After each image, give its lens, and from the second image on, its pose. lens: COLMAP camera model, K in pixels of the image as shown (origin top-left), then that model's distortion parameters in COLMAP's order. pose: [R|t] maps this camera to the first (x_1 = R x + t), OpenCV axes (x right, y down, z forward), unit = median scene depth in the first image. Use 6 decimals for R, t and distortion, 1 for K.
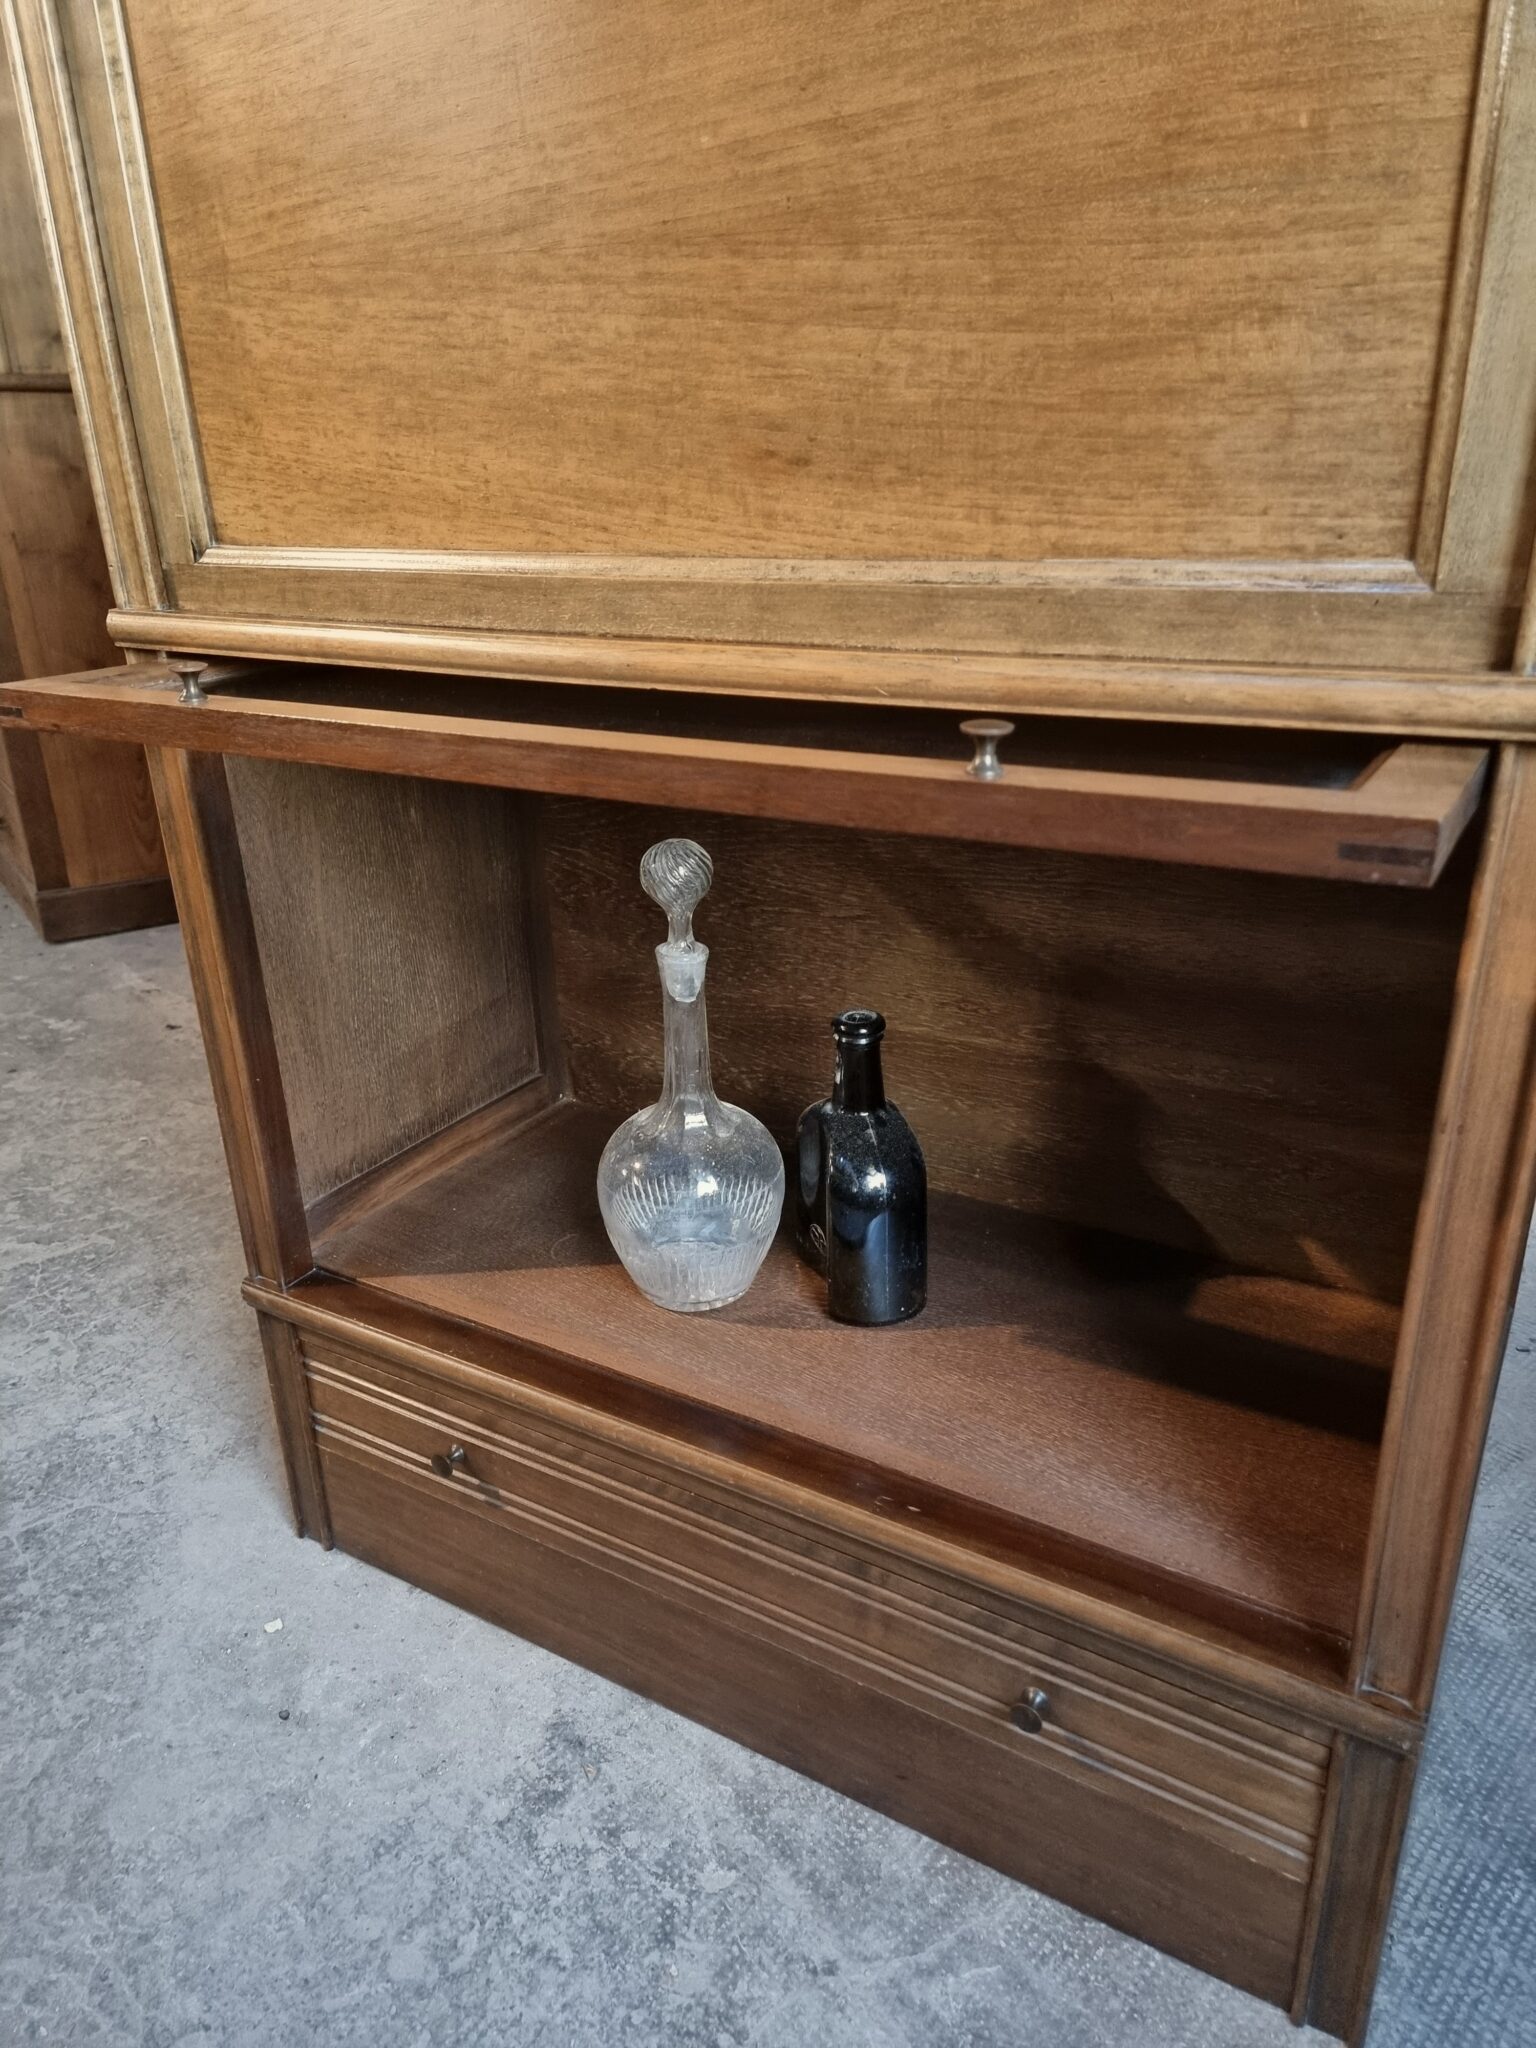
lens RADIAL K [[1422.5, 0, 764.2], [0, 1422.5, 1036.9], [0, 0, 1]] dist [0.092580, -0.084997]
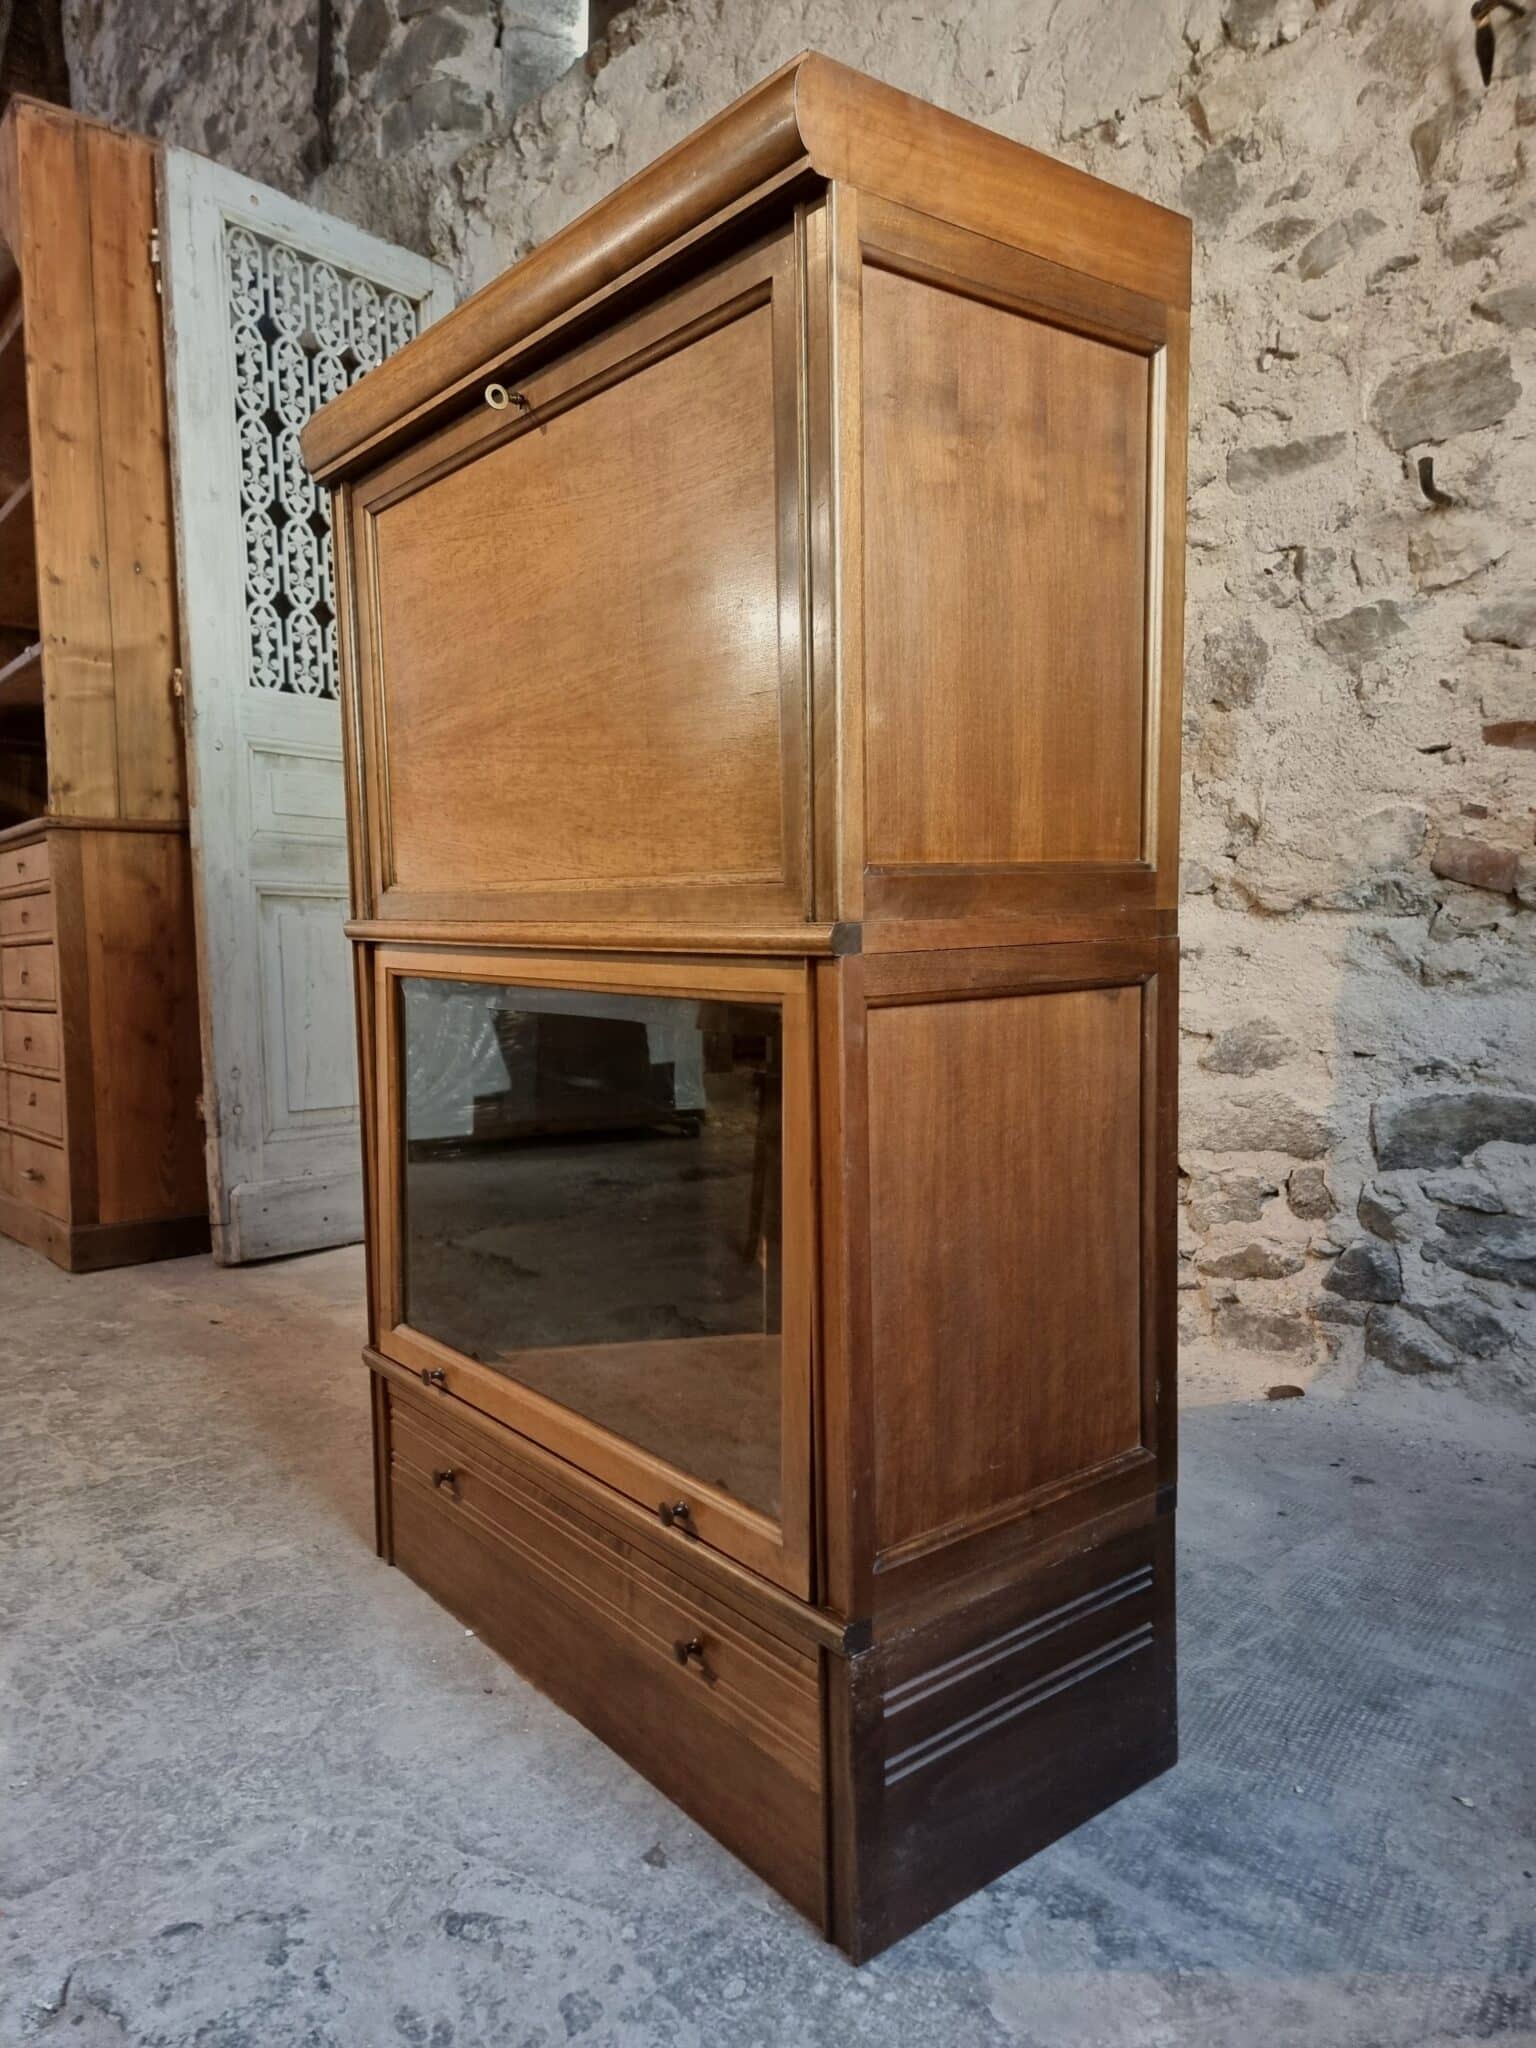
lens RADIAL K [[1419.1, 0, 742.4], [0, 1419.1, 1032.6], [0, 0, 1]] dist [0.085890, -0.080474]
pose [[0.994574, 0.003115, 0.103984, -0.275845], [0.028533, 0.953052, -0.301459, 0.342881], [-0.100041, 0.302790, 0.947792, -0.562169]]
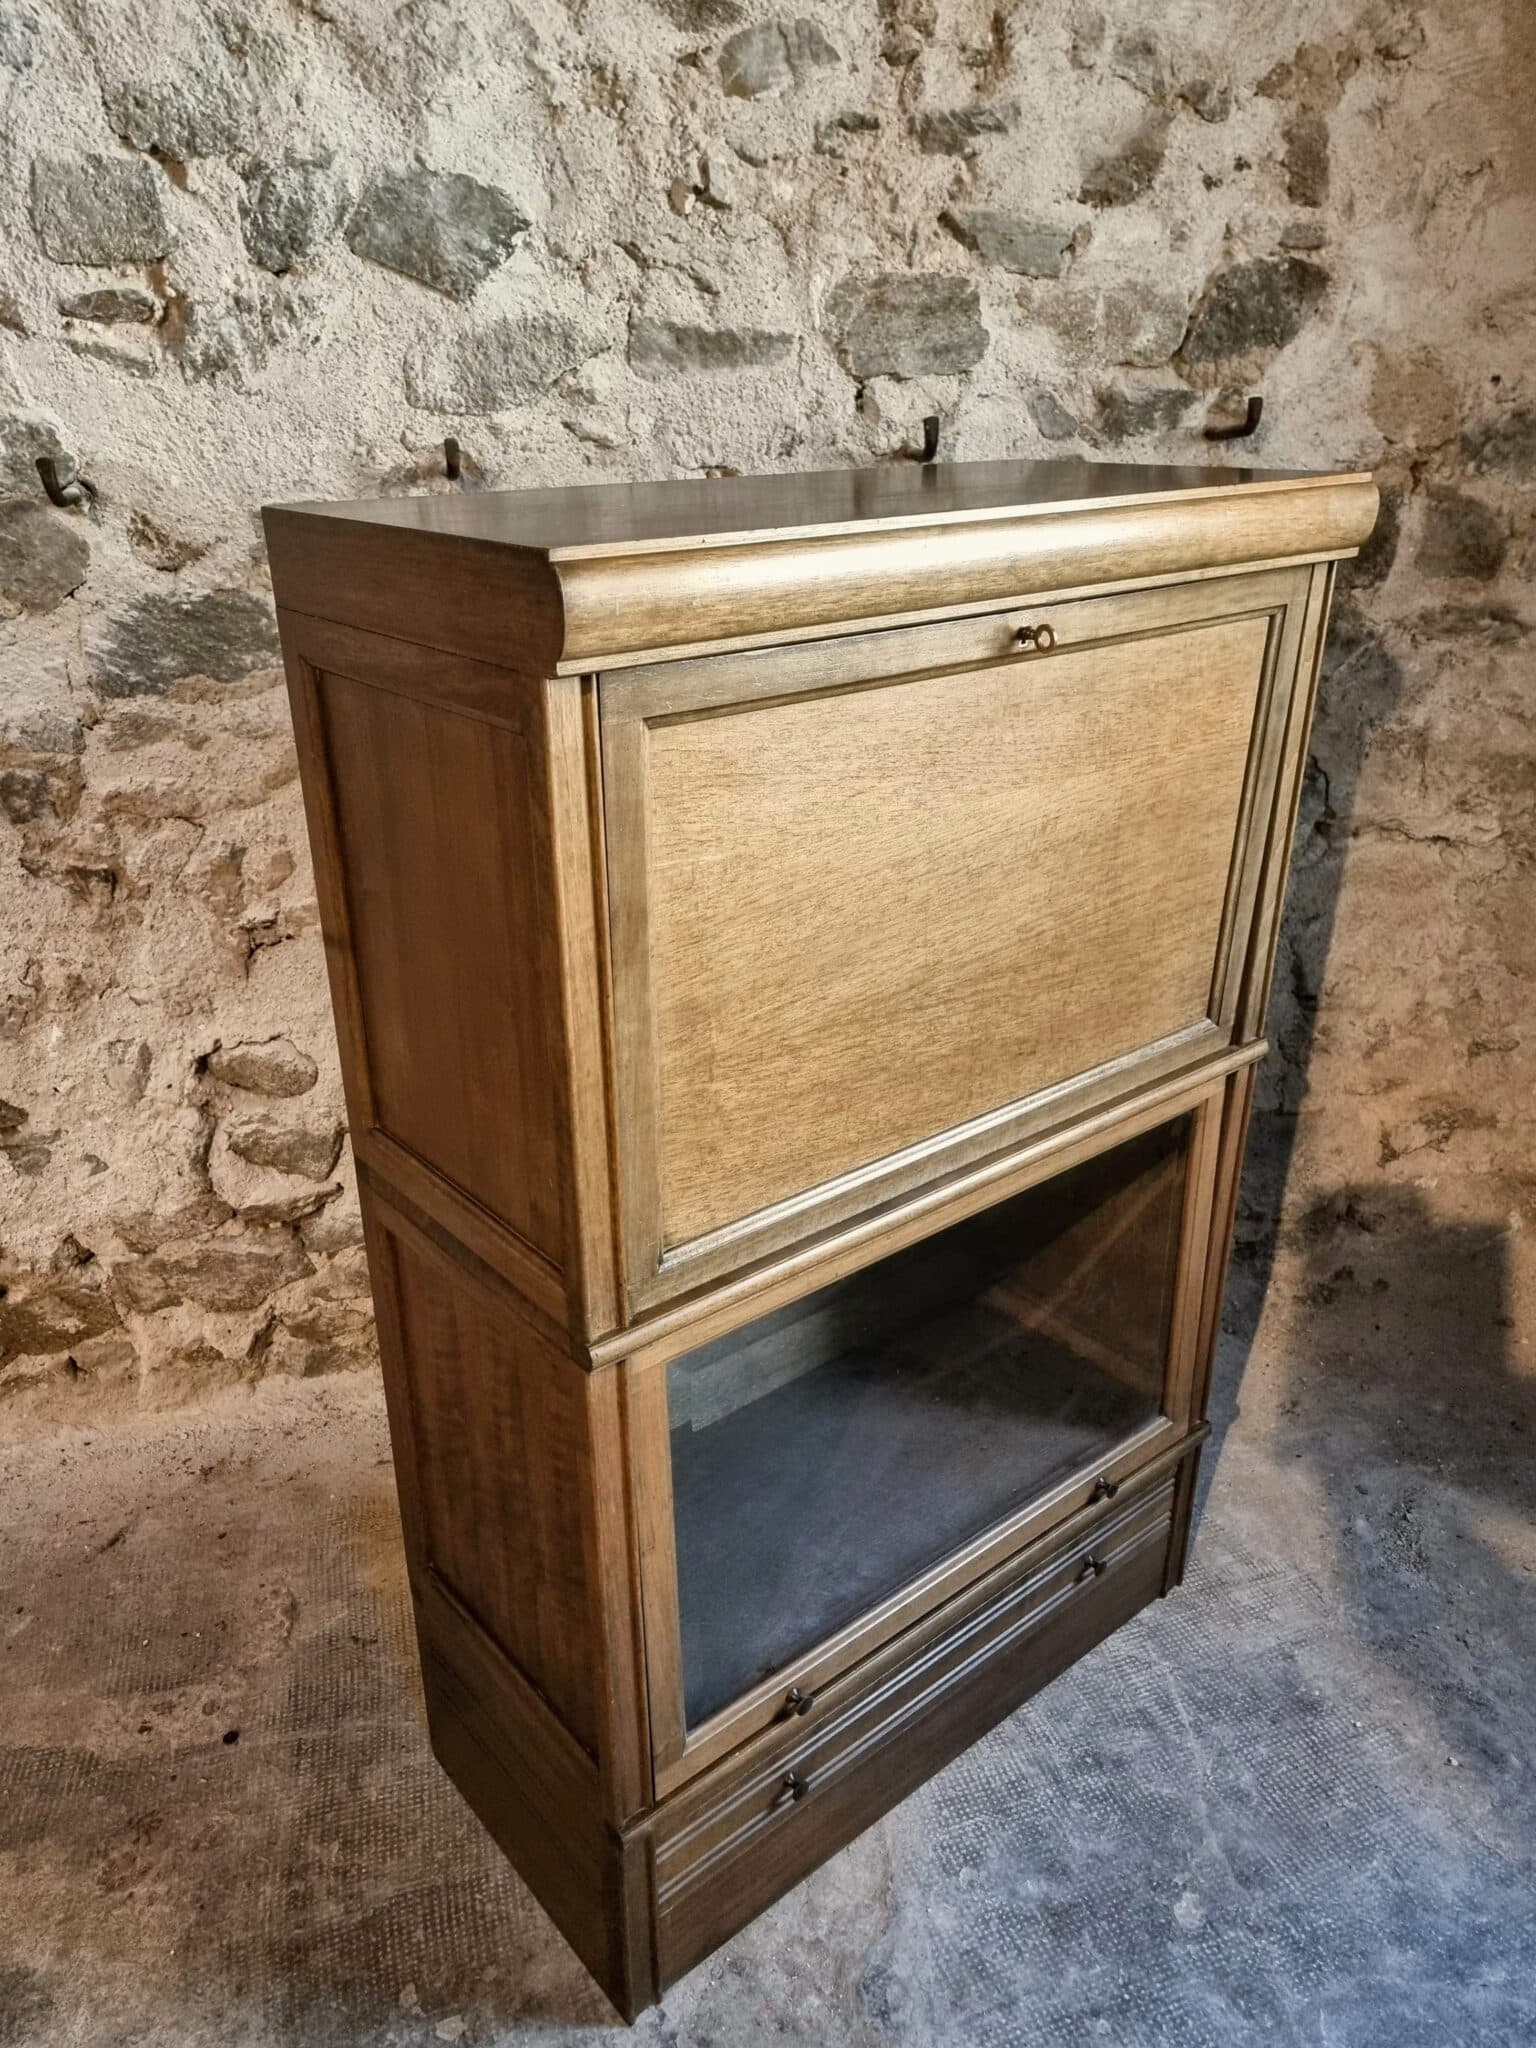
lens RADIAL K [[1454.6, 0, 744.1], [0, 1454.6, 1051.8], [0, 0, 1]] dist [0.085759, -0.076853]
pose [[0.437331, -0.357624, 0.825135, -1.007737], [0.343894, 0.914298, 0.214001, -0.814515], [-0.830951, 0.190170, 0.522835, 0.463574]]
